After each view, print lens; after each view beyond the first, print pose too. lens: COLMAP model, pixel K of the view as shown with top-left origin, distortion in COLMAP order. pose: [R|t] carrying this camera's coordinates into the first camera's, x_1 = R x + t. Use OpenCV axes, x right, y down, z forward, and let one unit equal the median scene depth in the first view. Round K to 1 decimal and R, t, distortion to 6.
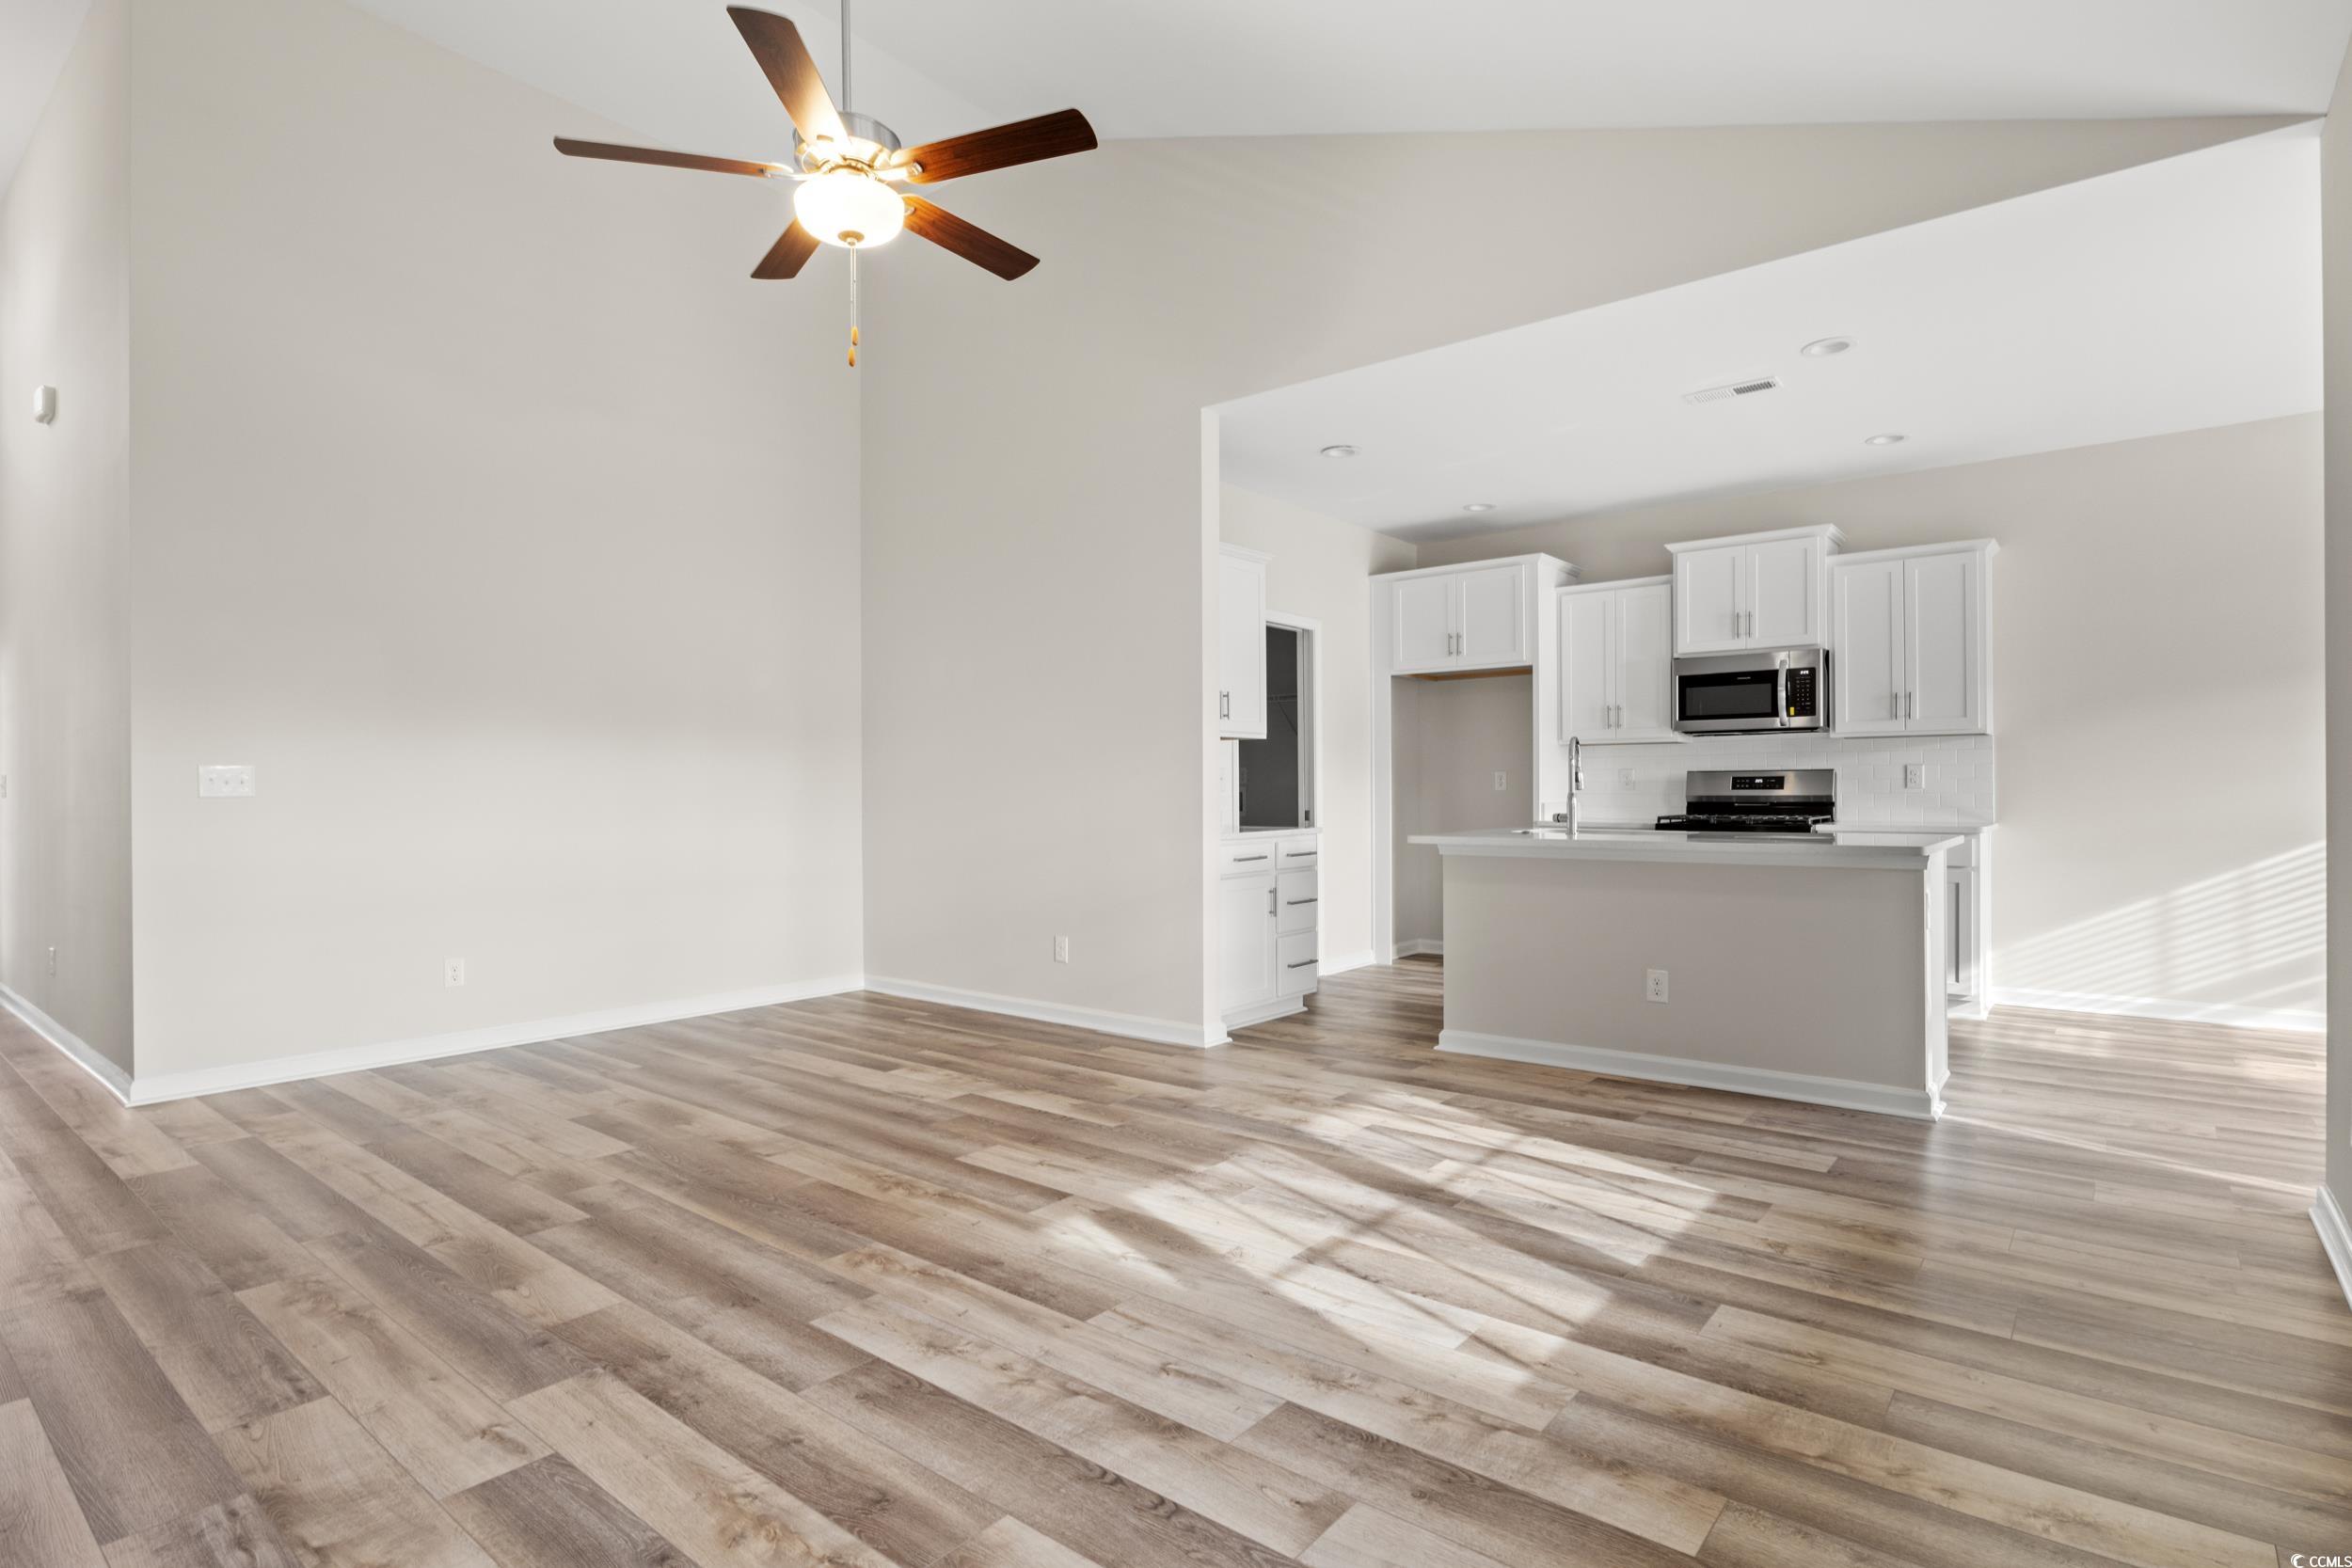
lens RADIAL K [[1176.1, 0, 1167.3], [0, 1176.1, 781.6], [0, 0, 1]] dist [-0.009127, 0.000863]
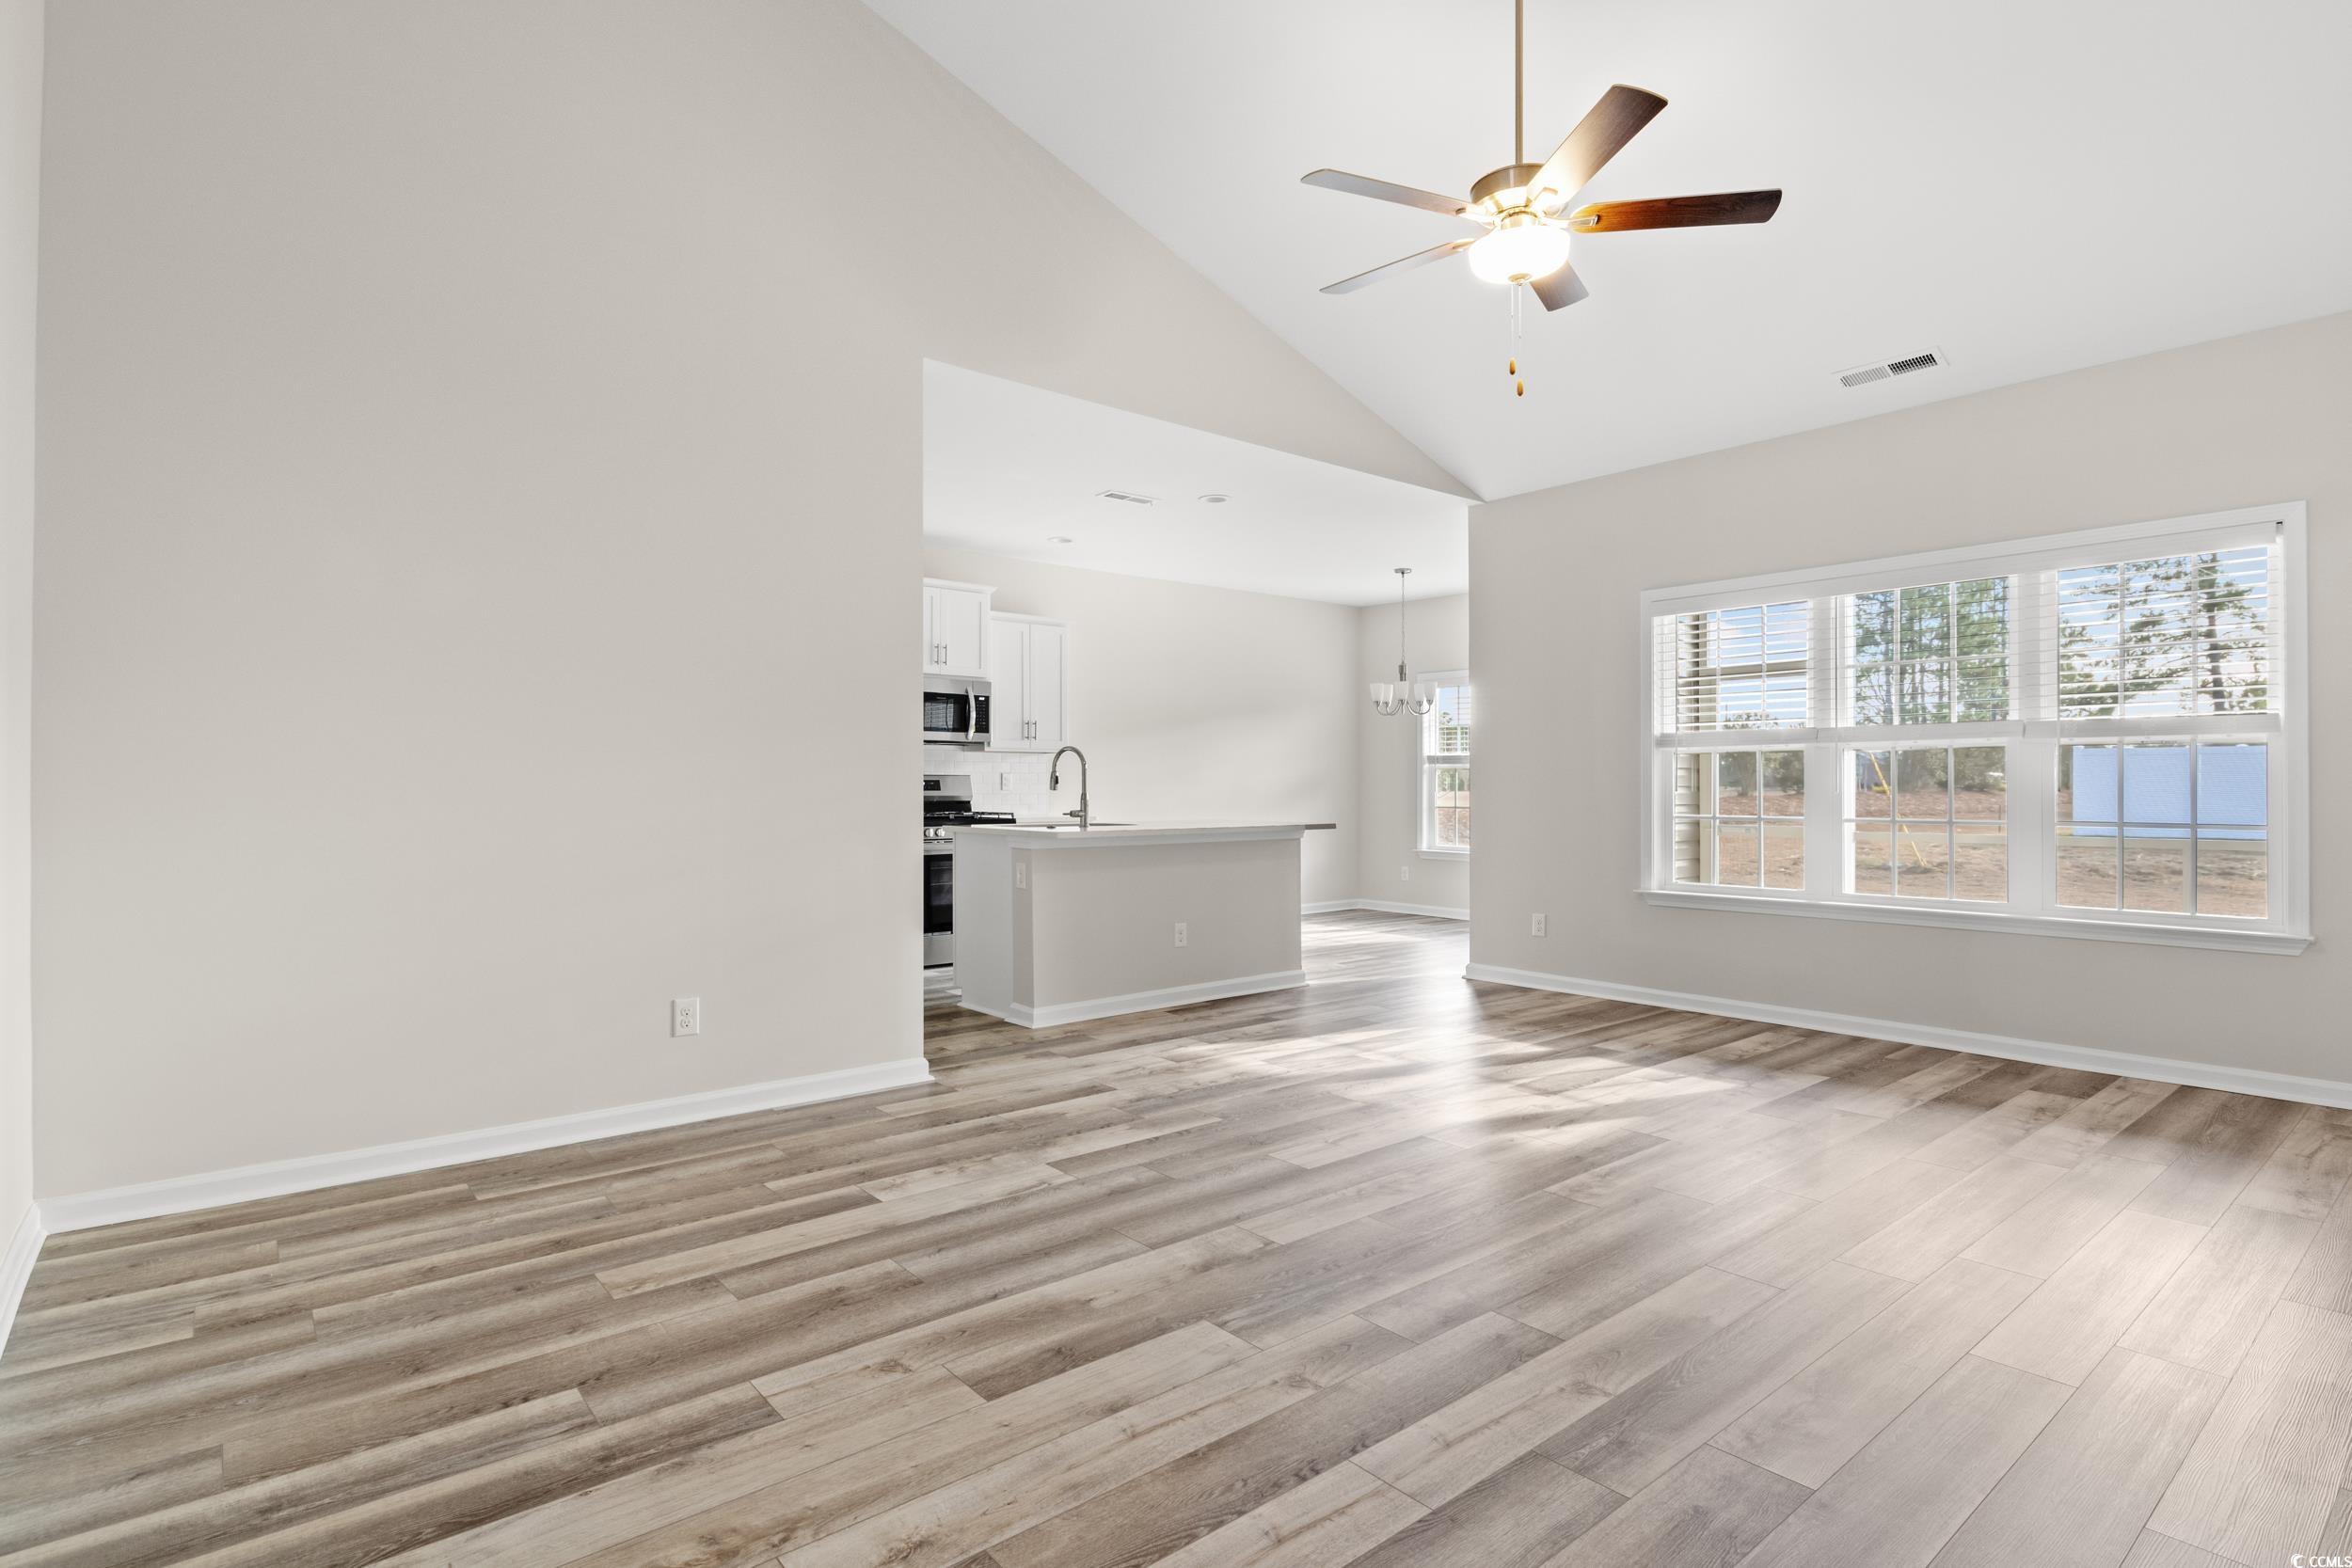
lens RADIAL K [[1176.1, 0, 1216.7], [0, 1176.1, 786.9], [0, 0, 1]] dist [-0.009127, 0.000863]
pose [[0.171781, 0.006674, 0.985112, -1.173249], [-0.008500, 0.999950, -0.005292, 0.011716], [-0.985098, -0.007464, 0.171830, 0.927774]]
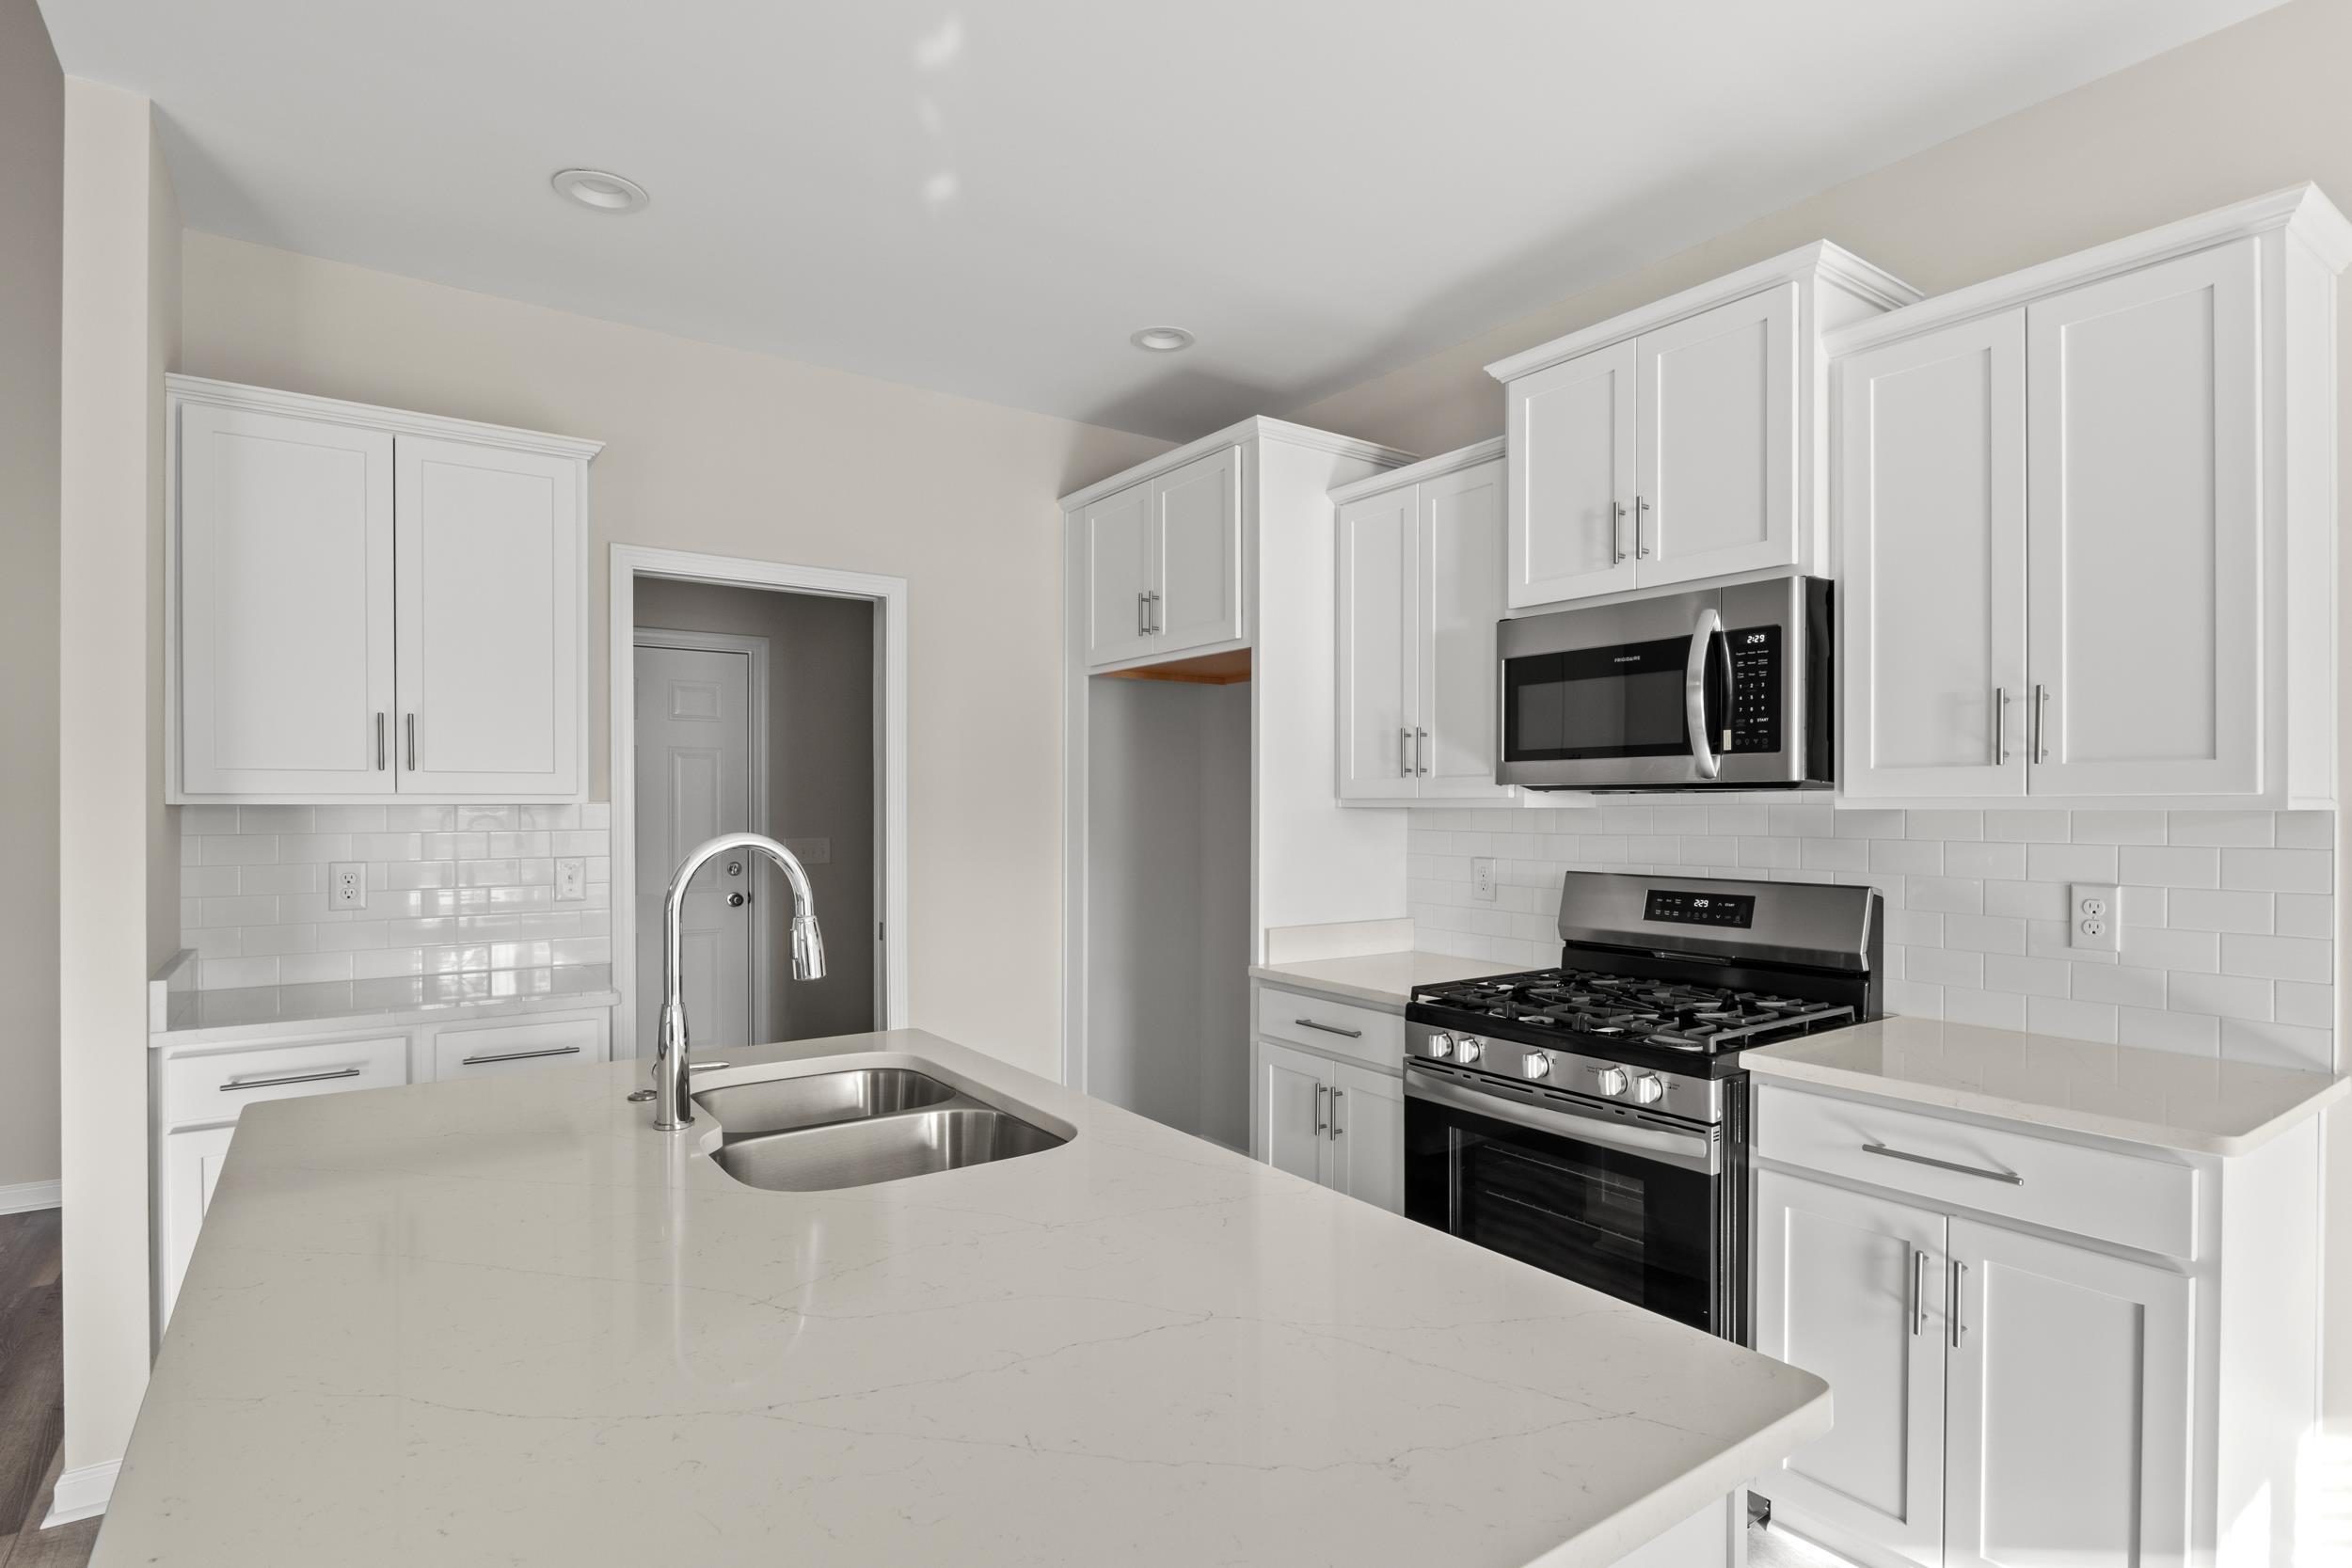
lens RADIAL K [[1176.1, 0, 1194.2], [0, 1176.1, 802.0], [0, 0, 1]] dist [-0.009127, 0.000863]
pose [[0.967103, 0.002719, -0.254371, 0.811278], [-0.000674, 0.999967, 0.008125, -0.075214], [0.254385, -0.007686, 0.967073, 1.017484]]
